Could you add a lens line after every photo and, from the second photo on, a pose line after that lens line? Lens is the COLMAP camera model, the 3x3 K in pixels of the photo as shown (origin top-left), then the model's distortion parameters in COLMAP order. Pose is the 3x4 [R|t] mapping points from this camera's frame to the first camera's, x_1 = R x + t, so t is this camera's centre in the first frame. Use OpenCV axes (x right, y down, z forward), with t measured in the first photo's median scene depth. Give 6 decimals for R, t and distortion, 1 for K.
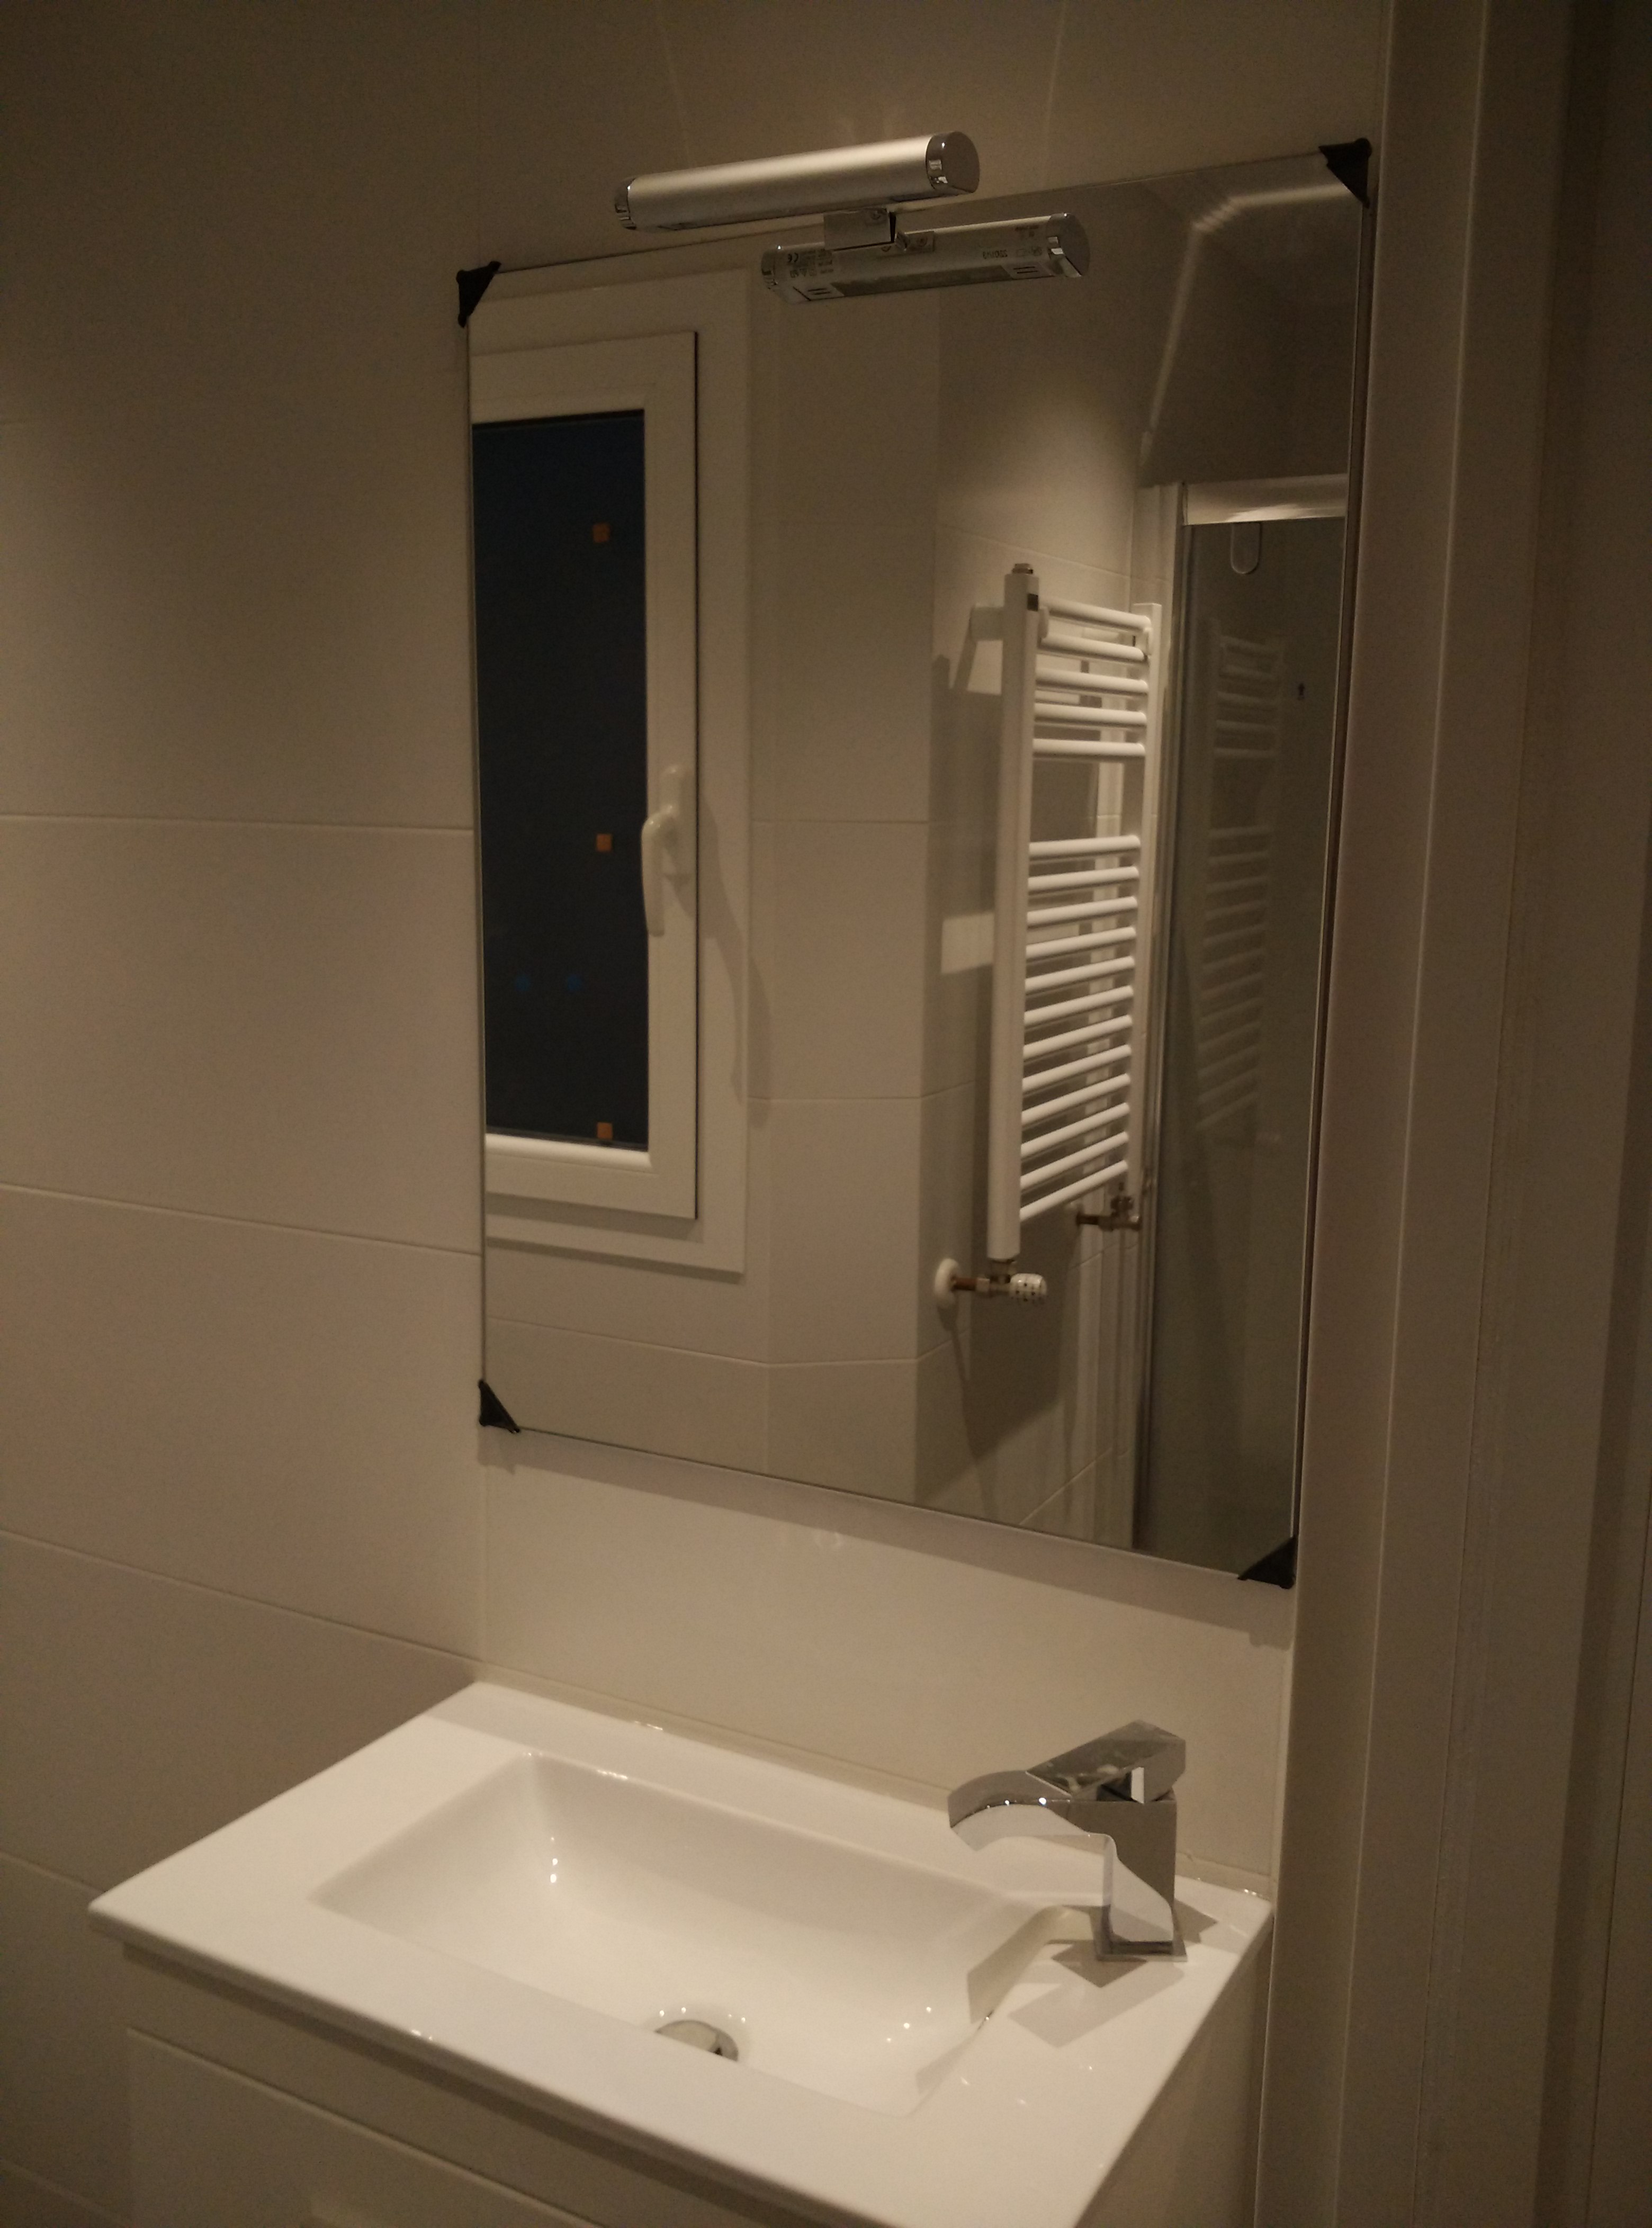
lens RADIAL K [[1910.8, 0, 842.9], [0, 1910.8, 1105.1], [0, 0, 1]] dist [-0.004053, -0.008551]
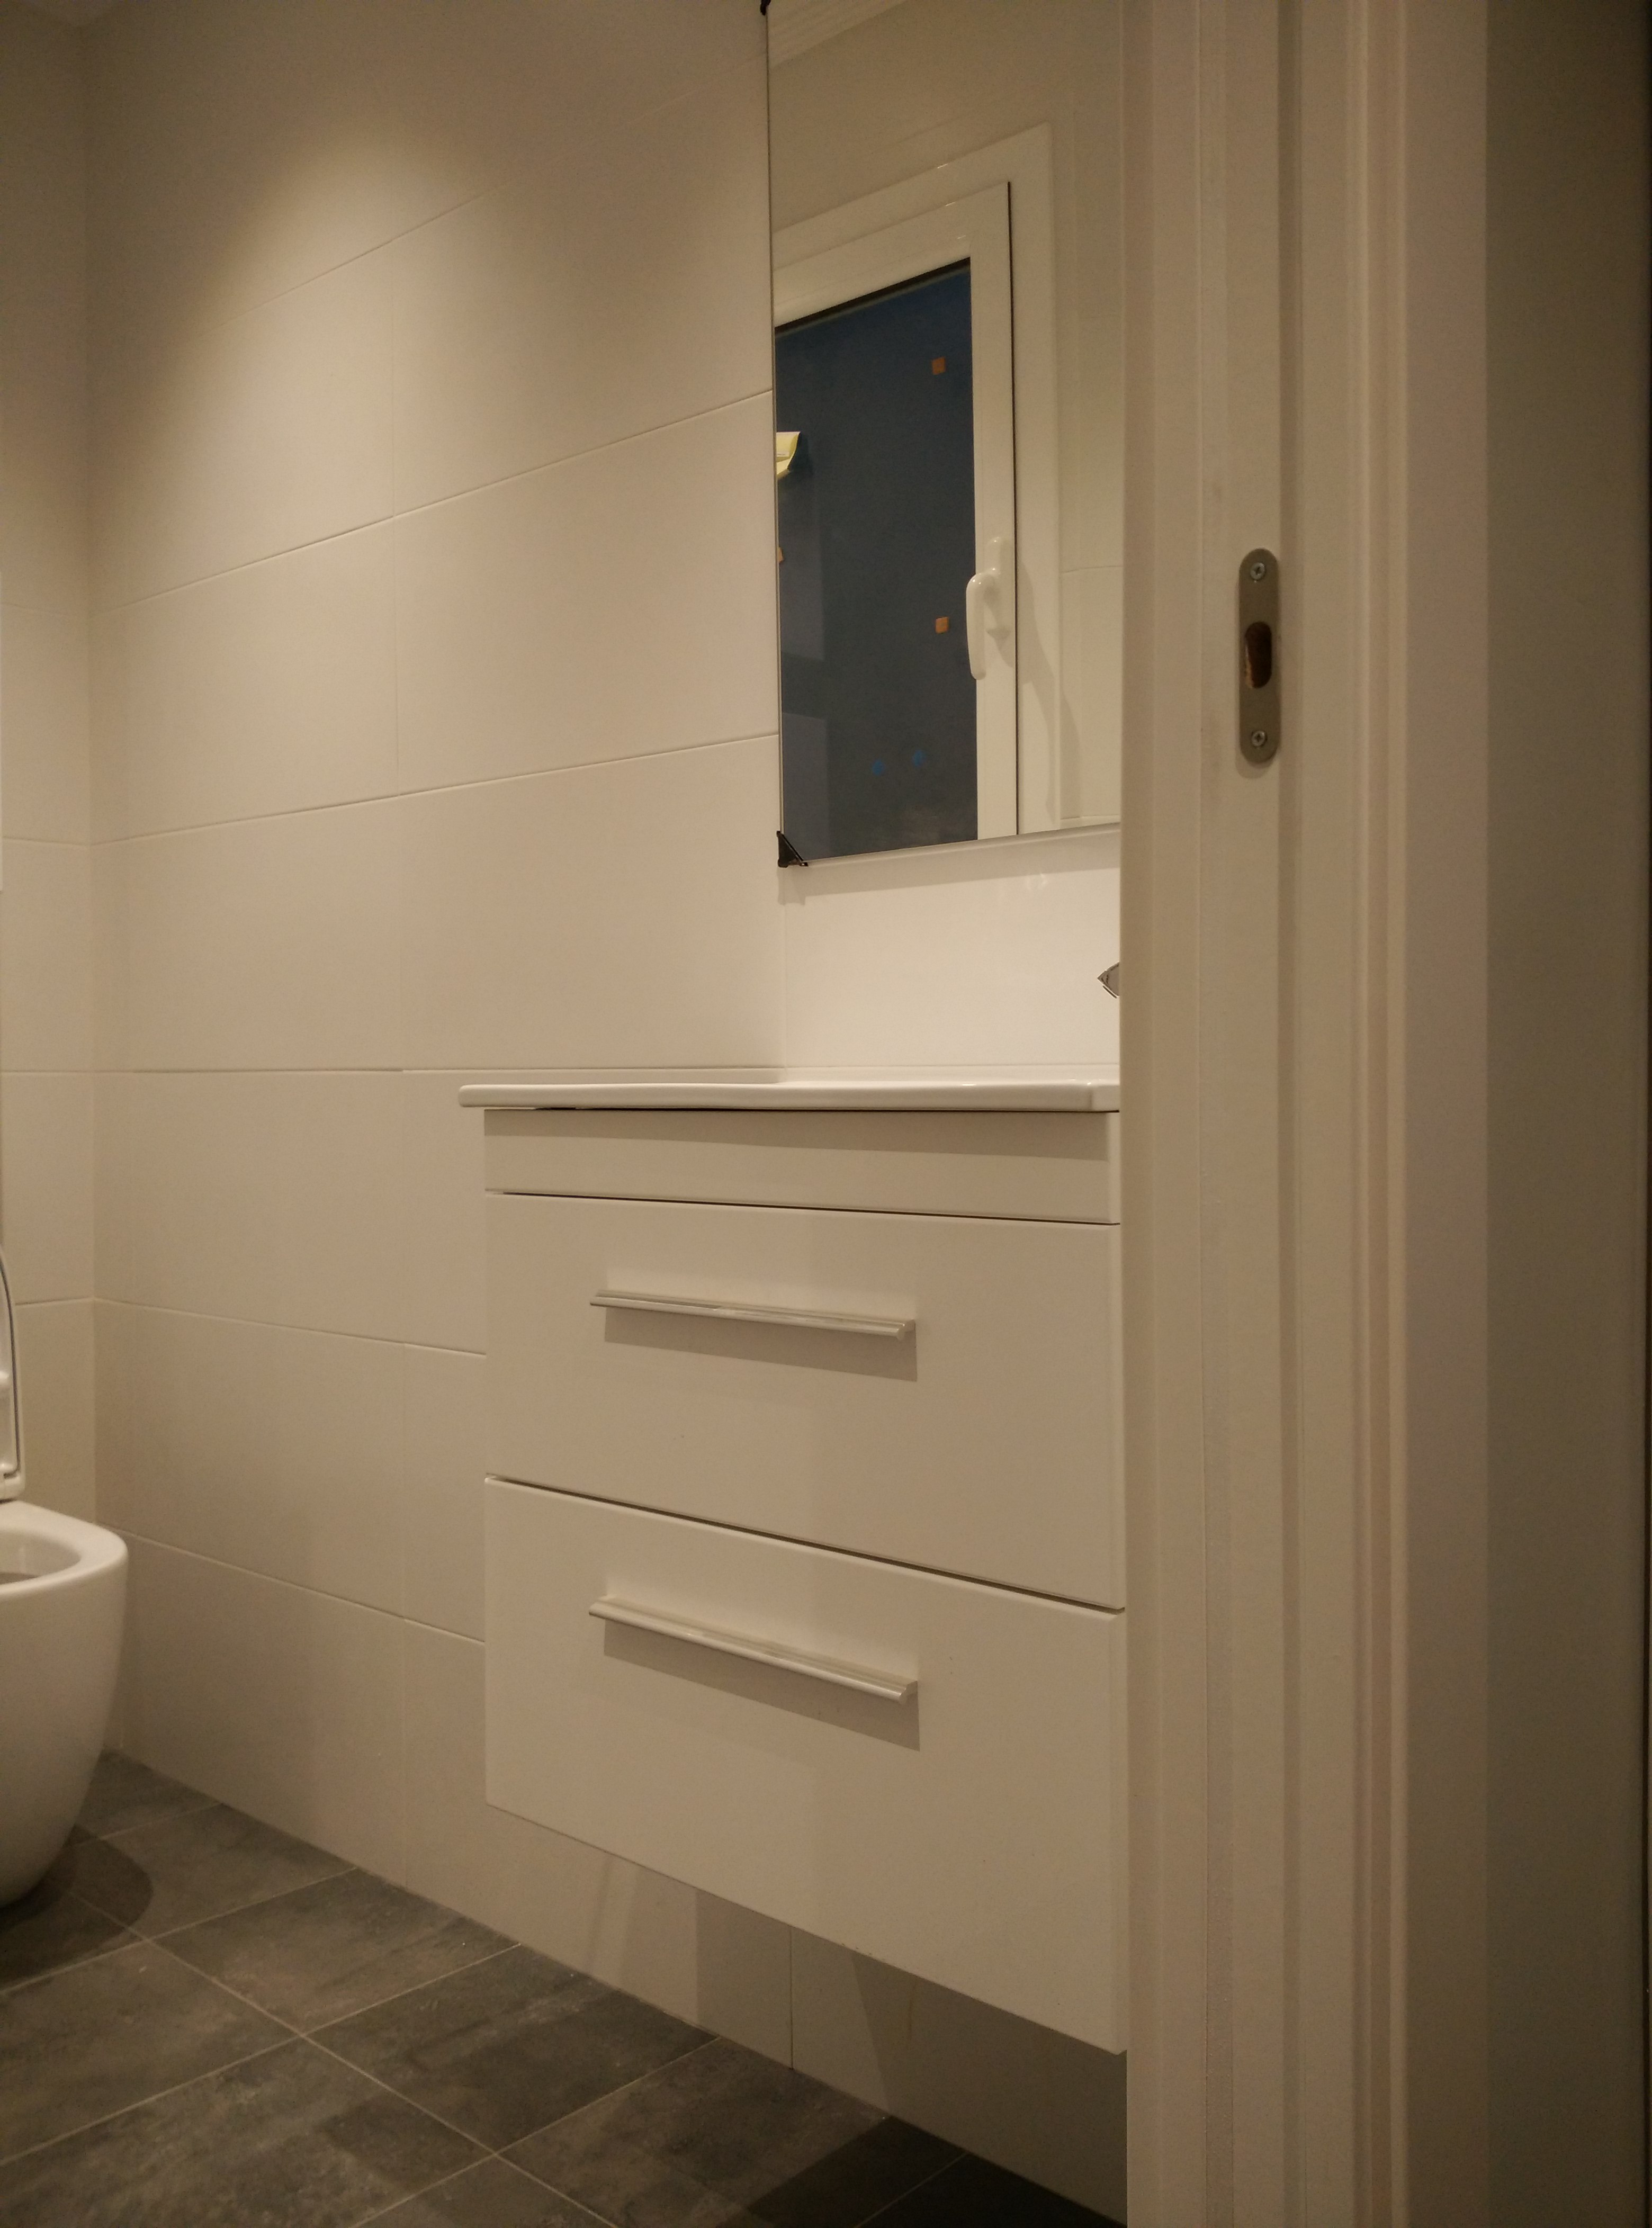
lens RADIAL K [[1910.8, 0, 826.2], [0, 1910.8, 1107.9], [0, 0, 1]] dist [-0.004053, -0.008551]
pose [[0.966986, -0.020679, -0.253988, 0.104306], [-0.010130, 0.992795, -0.119397, 0.317832], [0.254627, 0.118028, 0.959810, -0.119365]]
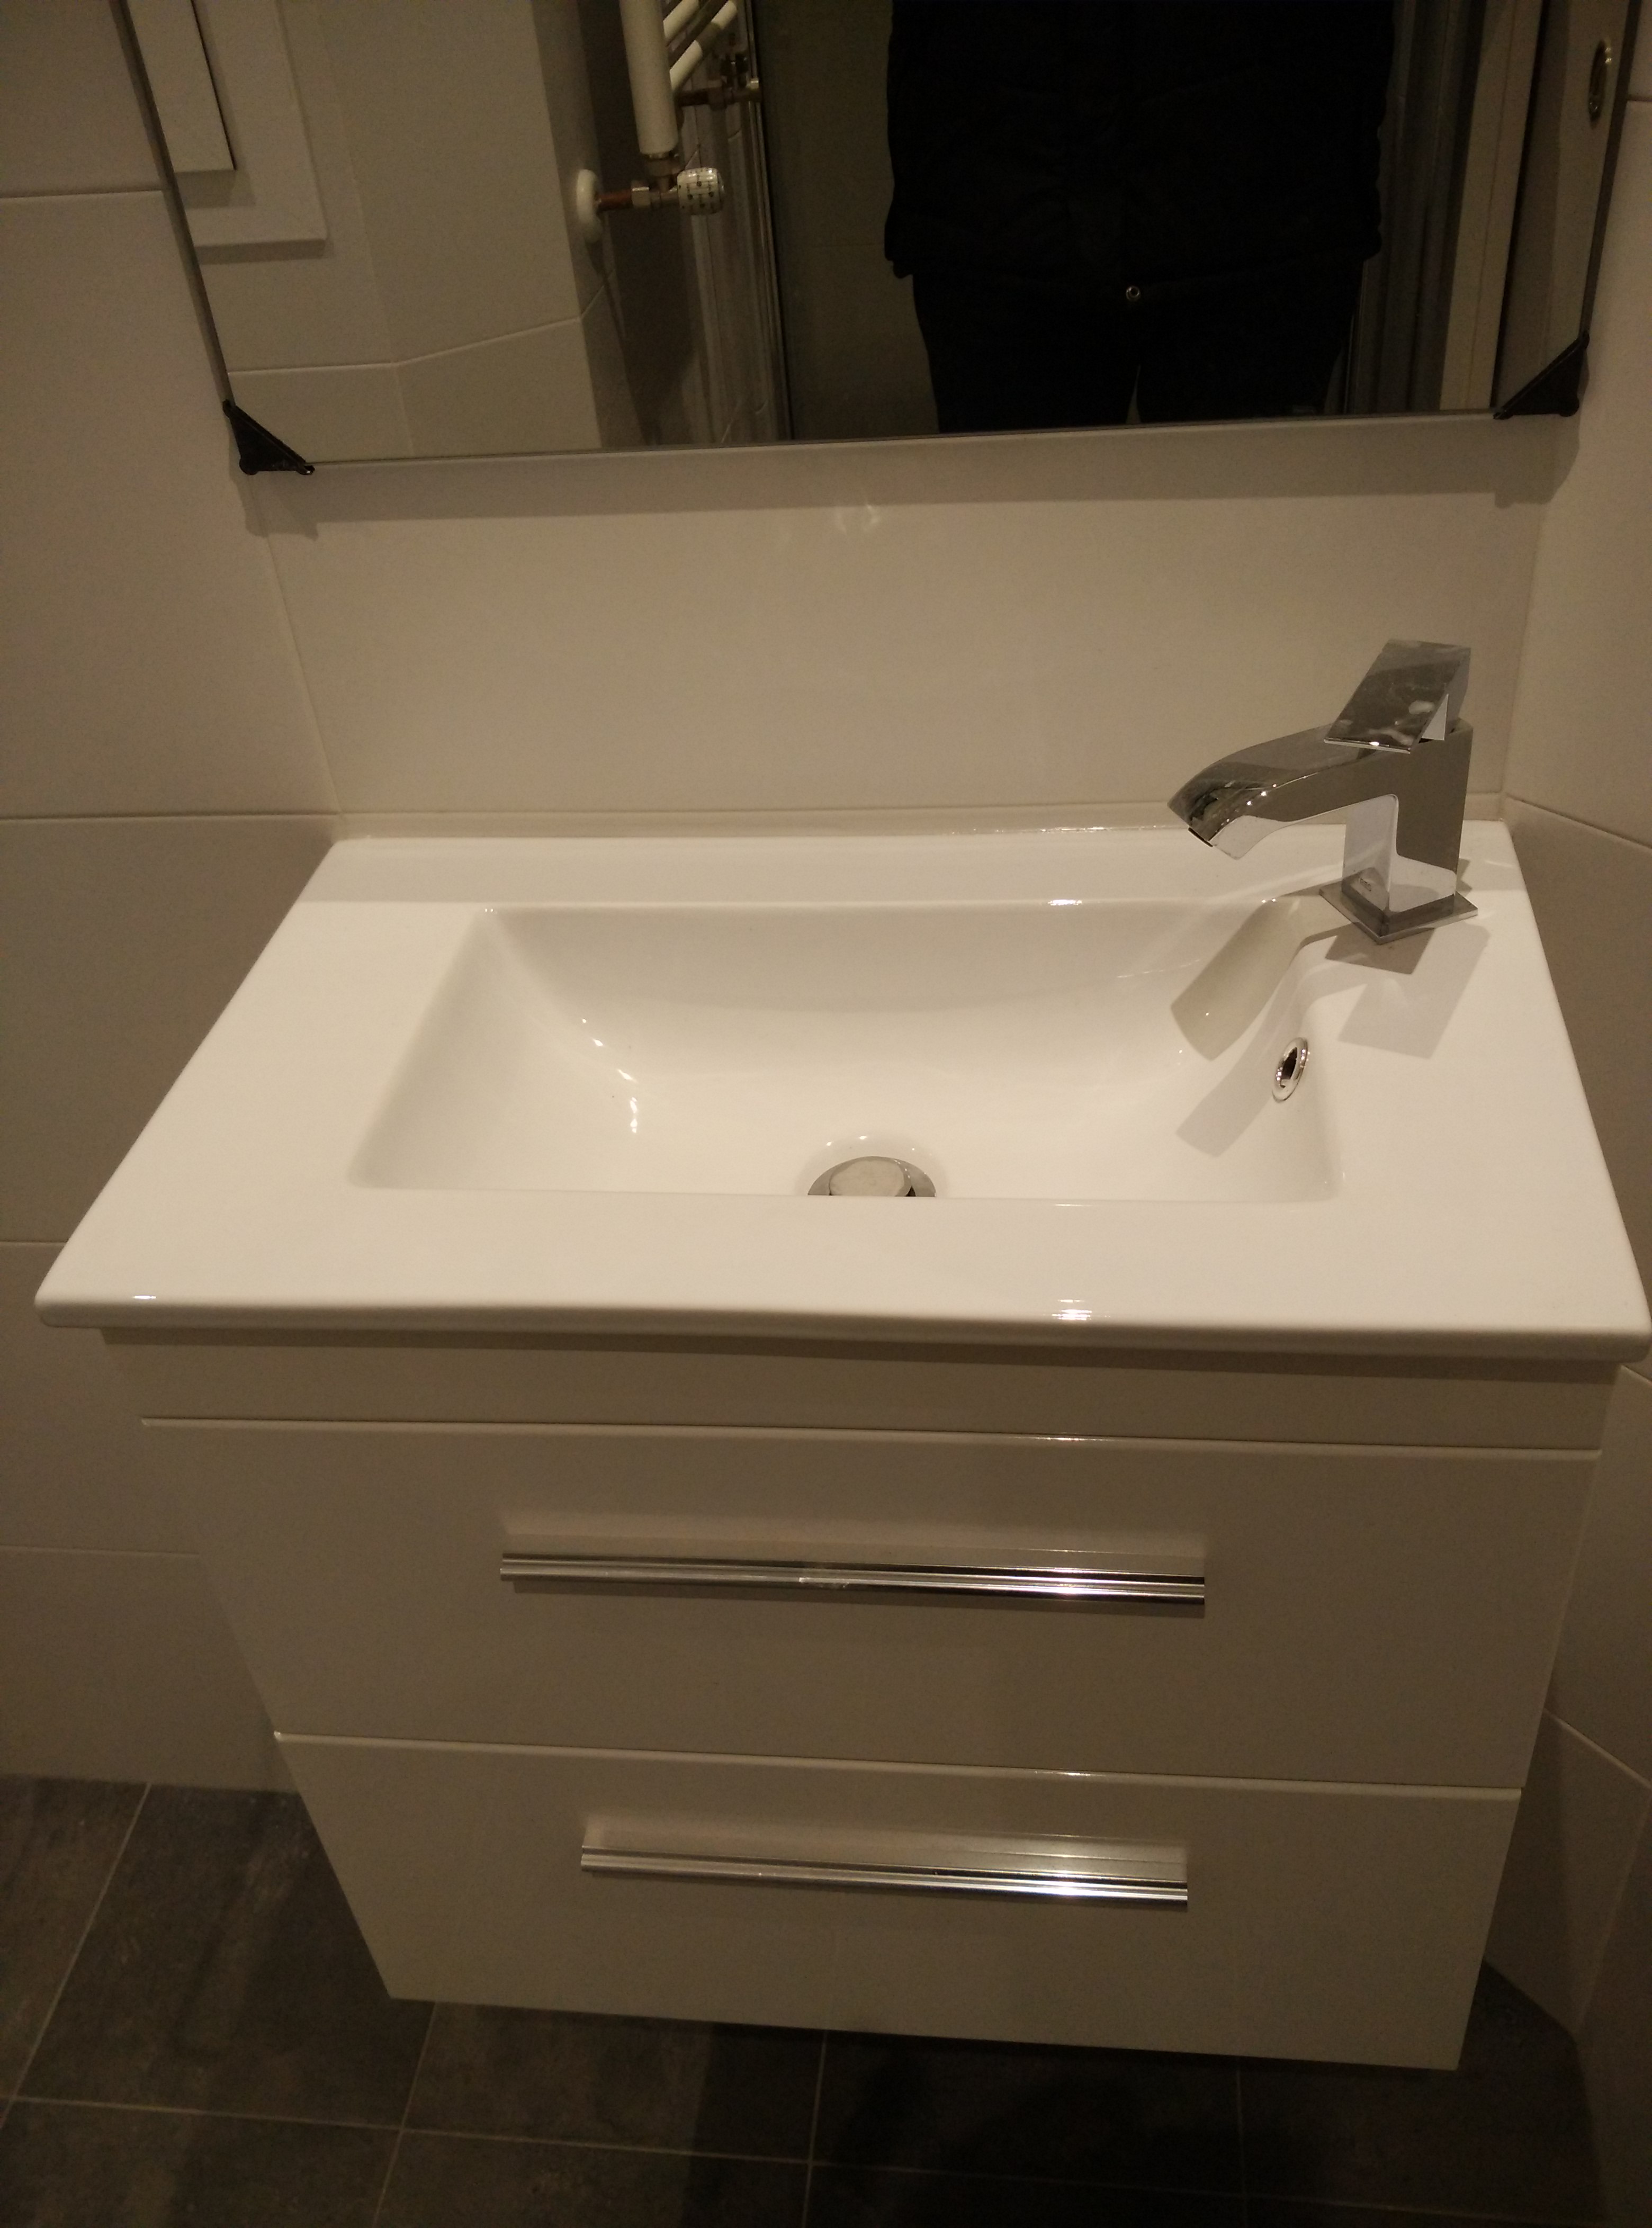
lens RADIAL K [[1910.8, 0, 816.6], [0, 1910.8, 1118.0], [0, 0, 1]] dist [-0.004053, -0.008551]
pose [[0.926697, -0.298256, 0.228640, -0.149911], [0.150463, 0.851960, 0.501522, 0.038785], [-0.344374, -0.430357, 0.834385, 0.199639]]
